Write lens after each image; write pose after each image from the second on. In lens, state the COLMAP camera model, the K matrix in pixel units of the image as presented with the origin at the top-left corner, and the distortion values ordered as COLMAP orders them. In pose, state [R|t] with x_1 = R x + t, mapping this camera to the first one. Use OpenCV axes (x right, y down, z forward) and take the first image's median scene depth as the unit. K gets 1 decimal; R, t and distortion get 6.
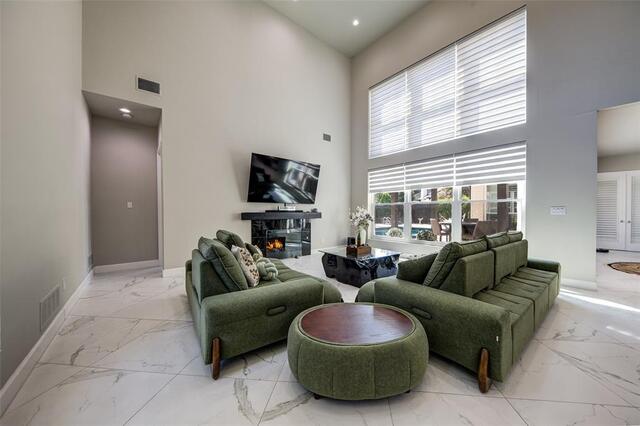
lens RADIAL K [[221.1, 0, 329.9], [0, 221.1, 214.2], [0, 0, 1]] dist [0.002013, -0.001953]
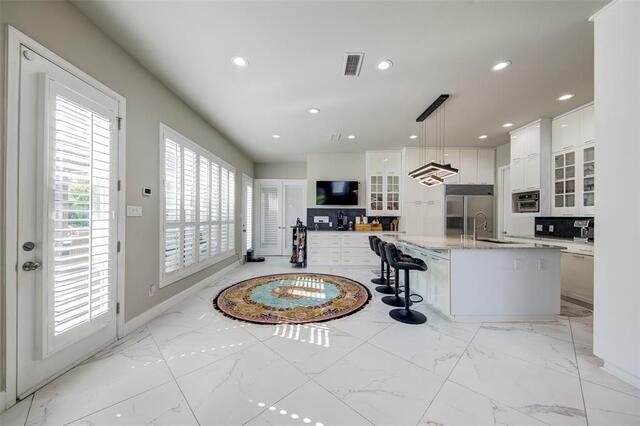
lens RADIAL K [[223.4, 0, 327.8], [0, 223.4, 216.0], [0, 0, 1]] dist [0.010289, -0.000706]
pose [[0.607804, 0.002448, 0.794084, 1.053298], [0.007472, 0.999933, -0.008802, -0.018922], [-0.794052, 0.011283, 0.607745, 0.297982]]
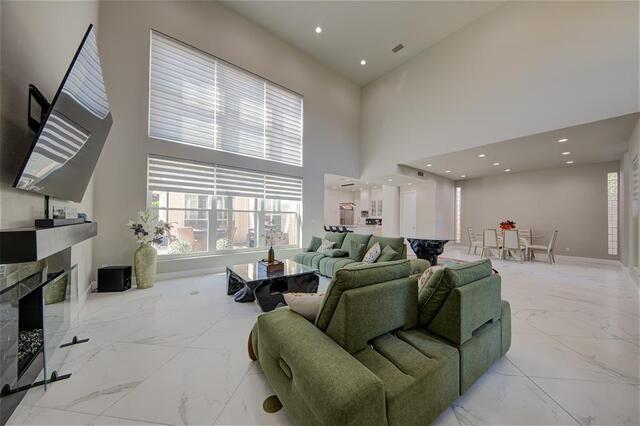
lens RADIAL K [[221.1, 0, 316.8], [0, 221.1, 213.9], [0, 0, 1]] dist [0.002013, -0.001953]
pose [[0.026439, 0.018336, 0.999482, -0.714641], [-0.000978, 0.999832, -0.018317, -0.026175], [-0.999650, -0.000493, 0.026452, 0.795534]]
